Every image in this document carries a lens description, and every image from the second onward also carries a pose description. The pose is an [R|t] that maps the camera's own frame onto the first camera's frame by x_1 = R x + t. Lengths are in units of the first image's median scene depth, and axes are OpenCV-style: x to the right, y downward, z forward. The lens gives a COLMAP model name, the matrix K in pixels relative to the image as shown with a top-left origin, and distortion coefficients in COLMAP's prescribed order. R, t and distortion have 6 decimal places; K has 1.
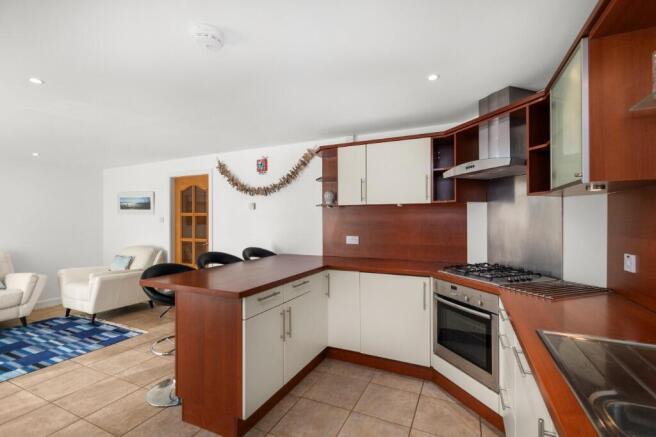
lens RADIAL K [[287.5, 0, 338.1], [0, 287.5, 220.1], [0, 0, 1]] dist [0.001863, -0.004625]
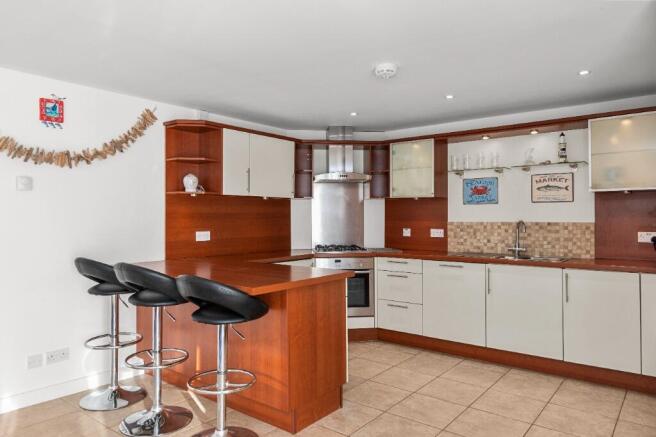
lens RADIAL K [[447.9, 0, 328.0], [0, 447.9, 211.6], [0, 0, 1]] dist [-0.006567, -0.001815]
pose [[0.251583, 0.012794, 0.967751, -0.968316], [0.001124, 0.999908, -0.013511, 0.014202], [-0.967835, 0.004487, 0.251545, 0.283010]]
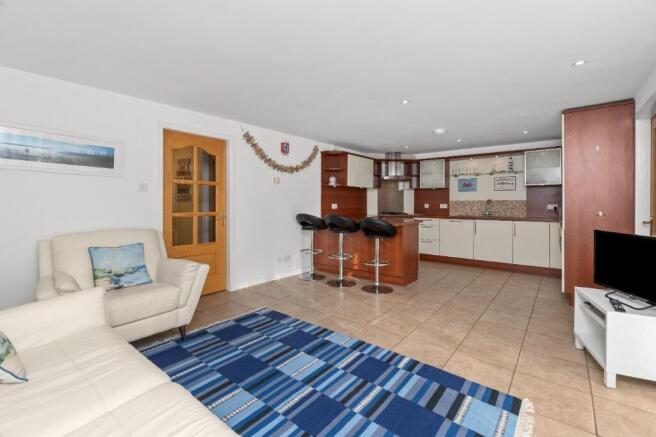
lens RADIAL K [[297.9, 0, 326.6], [0, 297.9, 201.2], [0, 0, 1]] dist [0.000520, -0.000257]
pose [[0.257270, 0.007384, 0.966311, -1.464244], [-0.003512, 0.999971, -0.006706, 0.044435], [-0.966333, -0.001669, 0.257289, 0.514013]]
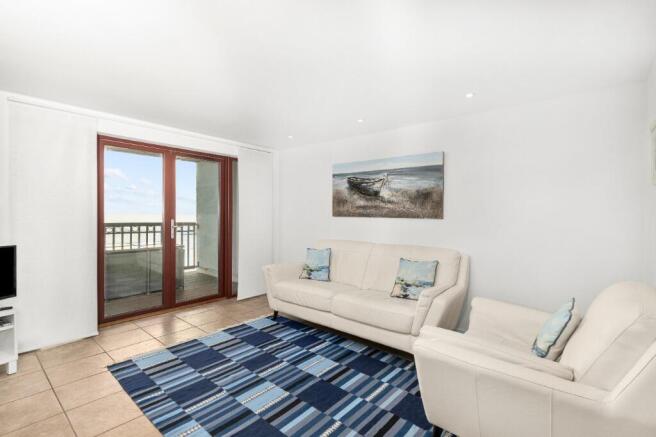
lens RADIAL K [[302.2, 0, 328.0], [0, 302.2, 218.5], [0, 0, 1]] dist [0.000858, -0.000058]
pose [[-0.280030, 0.010914, -0.959929, -0.399117], [-0.007299, 0.999882, 0.013497, 0.025849], [0.959963, 0.010786, -0.279918, 0.985803]]
